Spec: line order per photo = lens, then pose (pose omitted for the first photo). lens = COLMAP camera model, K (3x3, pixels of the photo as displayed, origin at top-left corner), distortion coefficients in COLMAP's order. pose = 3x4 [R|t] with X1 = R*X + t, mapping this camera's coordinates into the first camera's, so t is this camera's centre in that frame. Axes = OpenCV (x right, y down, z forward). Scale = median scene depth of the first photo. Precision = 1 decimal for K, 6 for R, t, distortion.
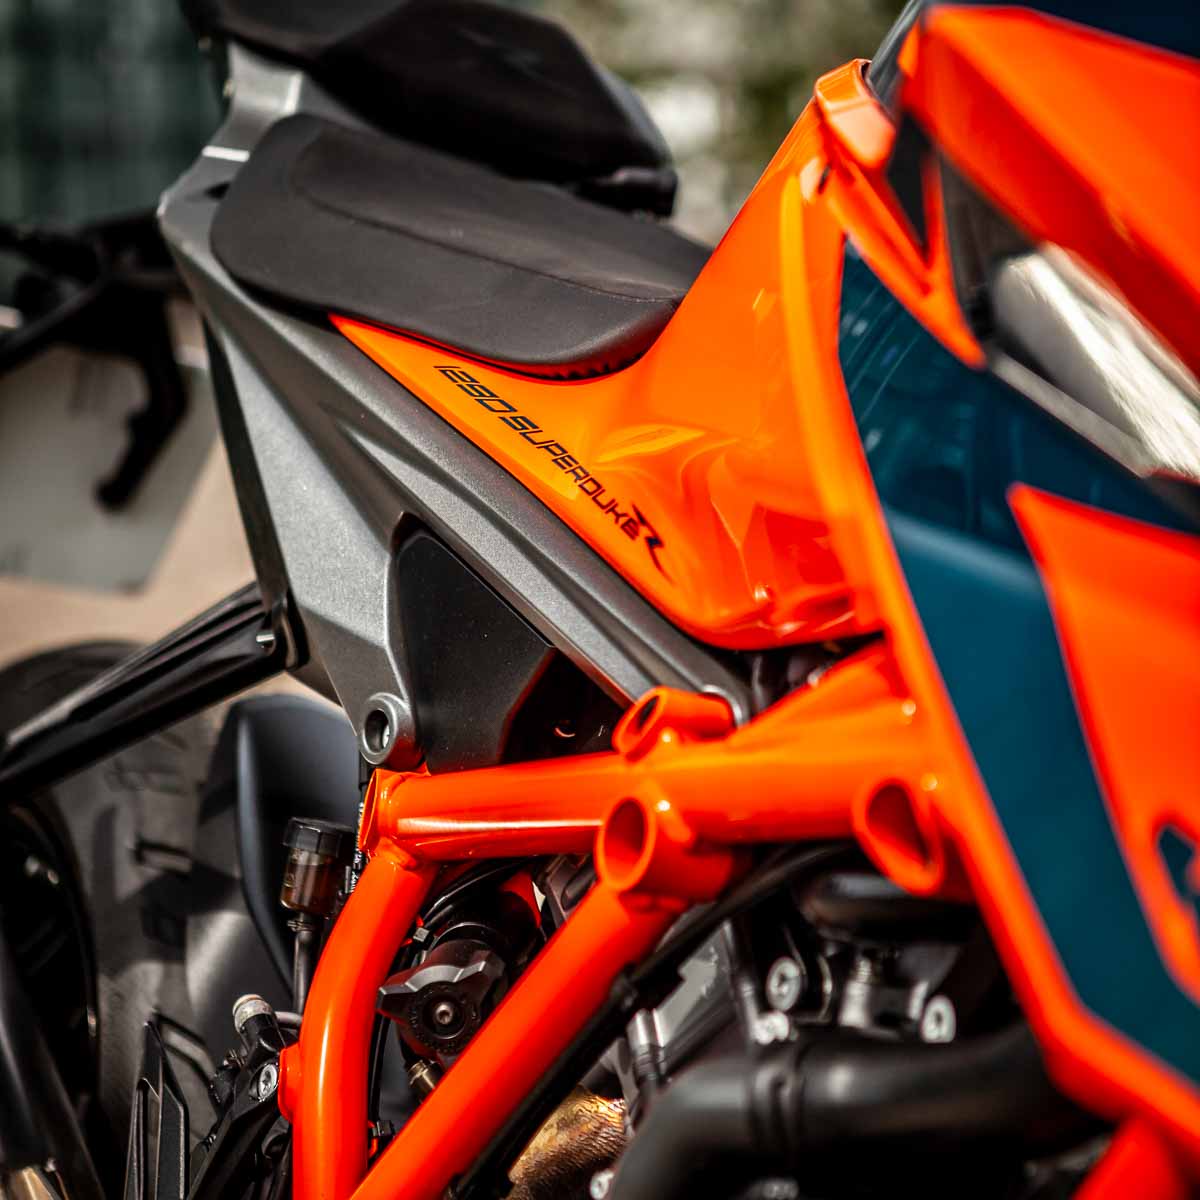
lens RADIAL K [[3512.6, 0, 600.0], [0, 3512.6, 590.5], [0, 0, 1]] dist [0.097216, 0.000000]
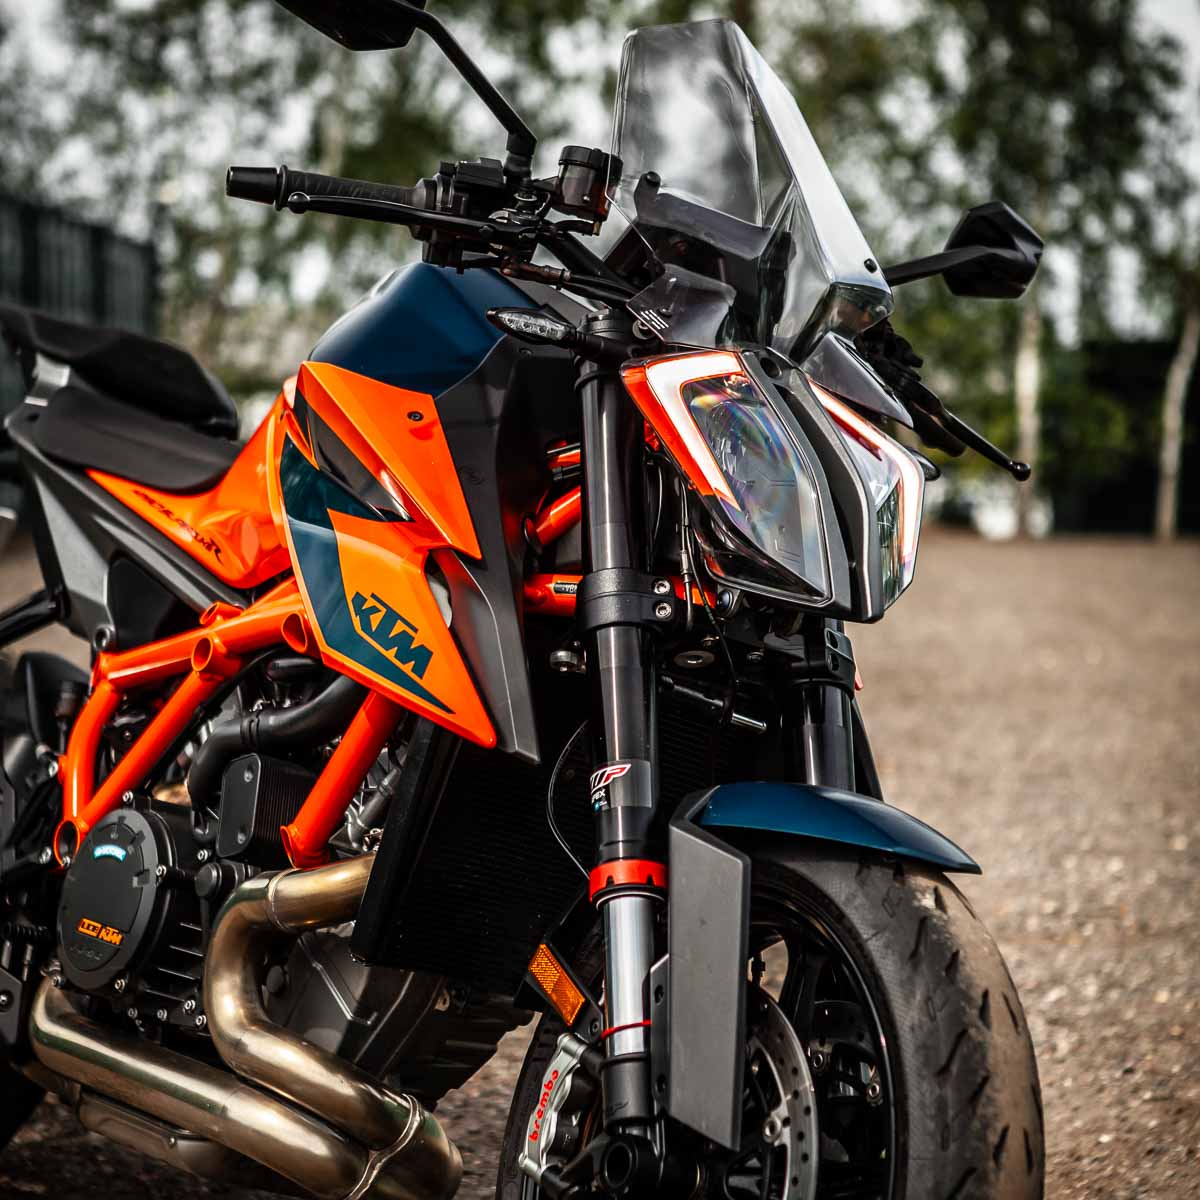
lens RADIAL K [[3568.6, 0, 597.9], [0, 3568.6, 624.0], [0, 0, 1]] dist [0.114465, 0.000000]
pose [[0.993320, 0.037929, 0.108982, 0.007920], [-0.029271, 0.996367, -0.079980, 0.220660], [-0.111620, 0.076256, 0.990821, -1.502979]]
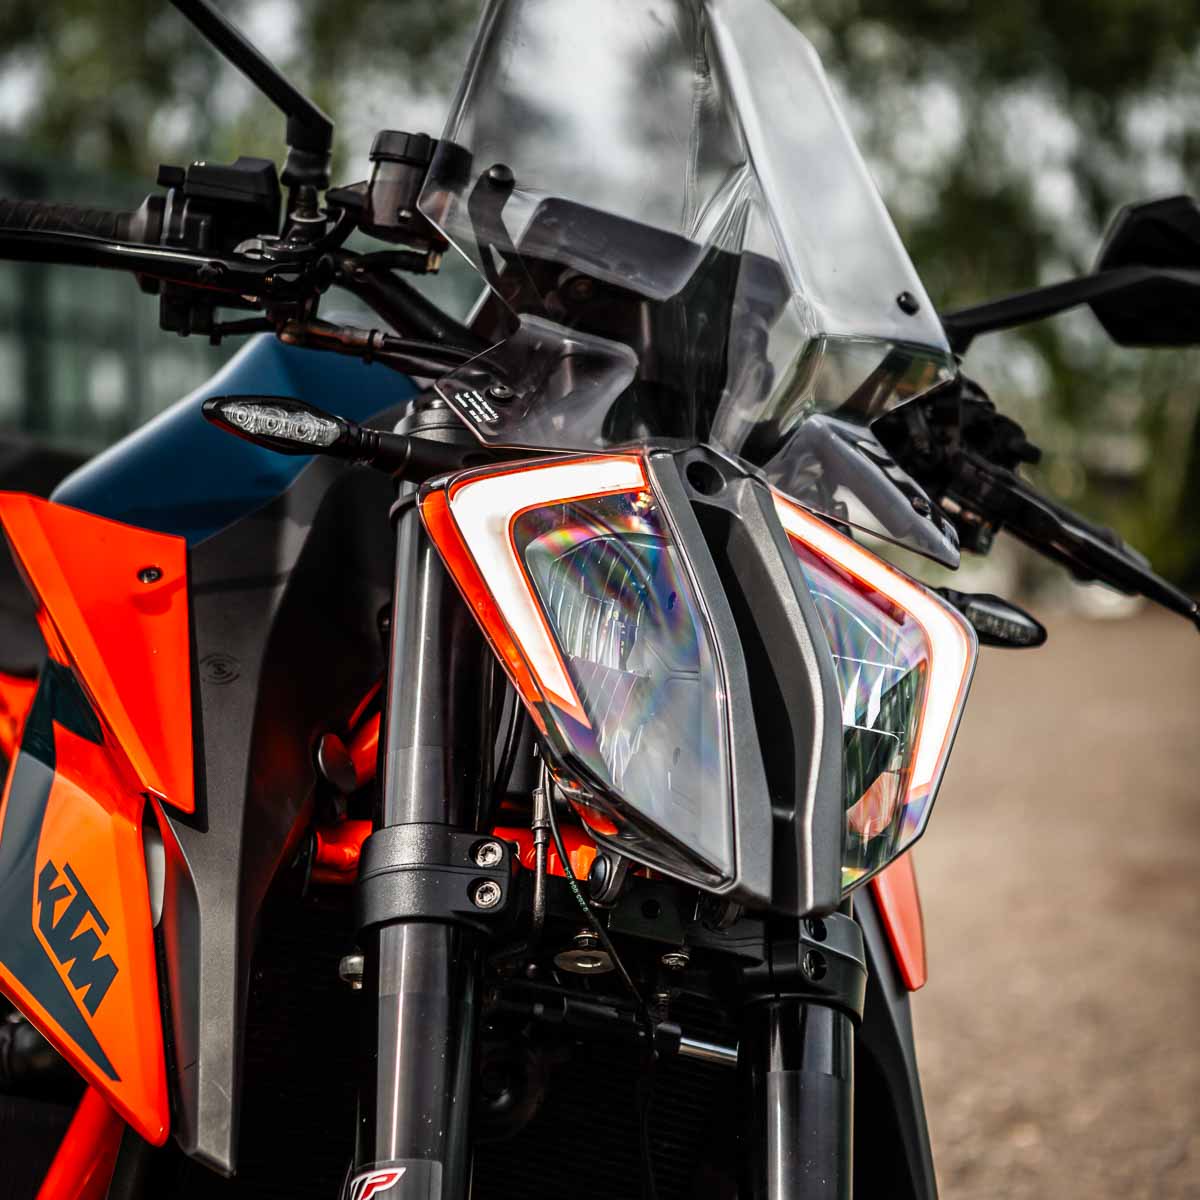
lens RADIAL K [[3489.1, 0, 593.5], [0, 3489.1, 634.8], [0, 0, 1]] dist [0.172456, 0.000000]
pose [[0.996722, 0.013206, -0.079820, 0.396453], [-0.020789, 0.995267, -0.094927, 0.072864], [0.078188, 0.096275, 0.992279, -0.669982]]
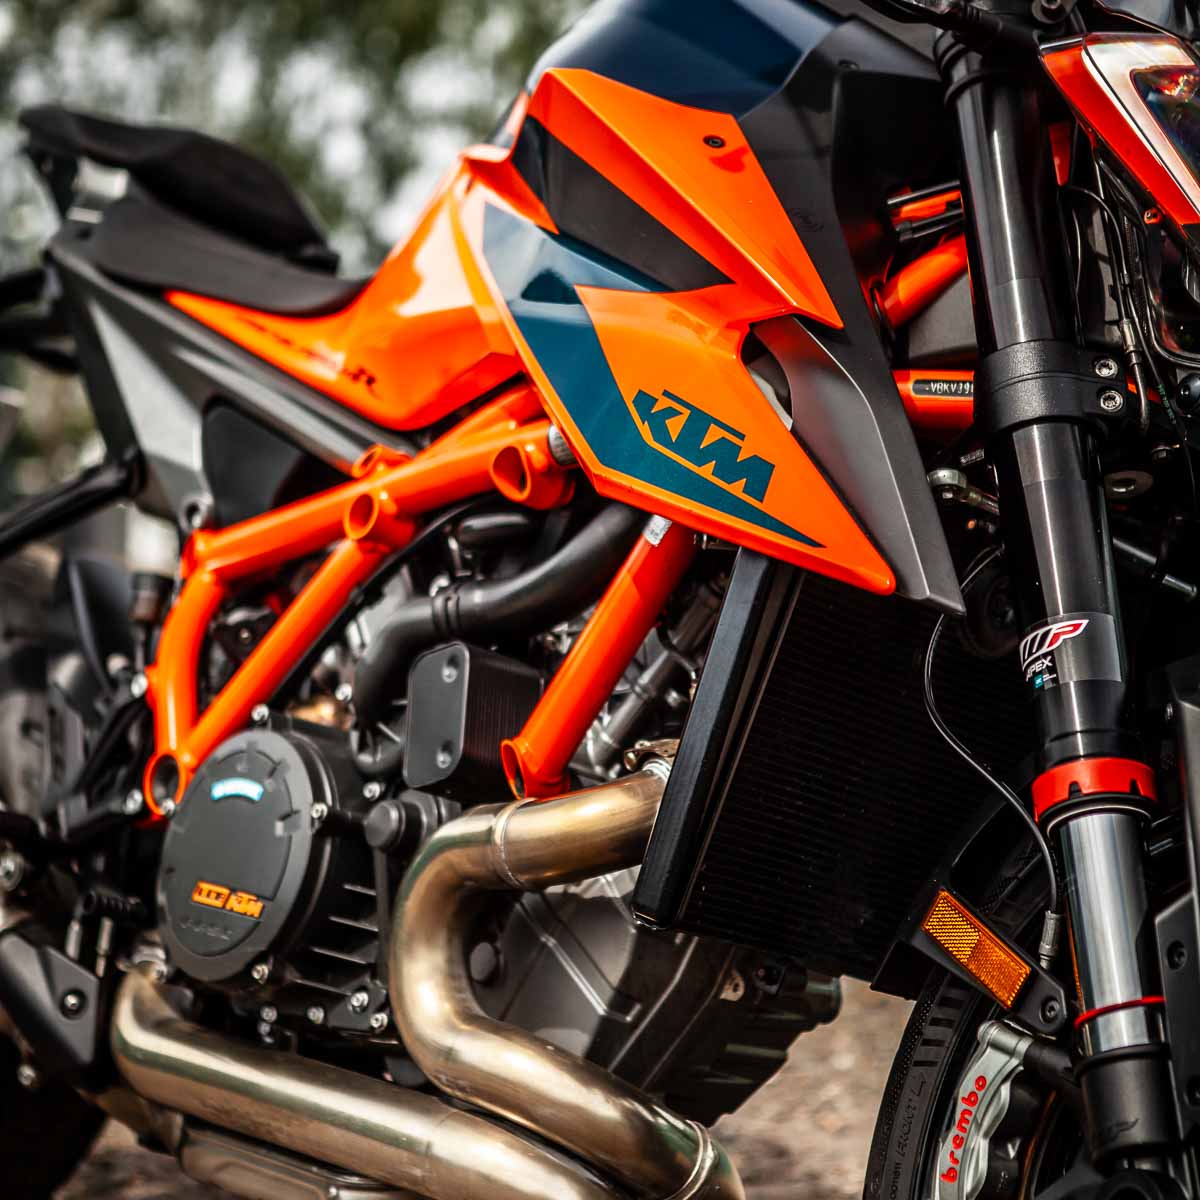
lens RADIAL K [[3489.1, 0, 574.9], [0, 3489.1, 598.8], [0, 0, 1]] dist [0.172456, 0.000000]
pose [[0.987225, 0.033632, 0.155744, -0.150164], [-0.016901, 0.994058, -0.107532, 0.276181], [-0.158435, 0.103526, 0.981927, -0.789575]]
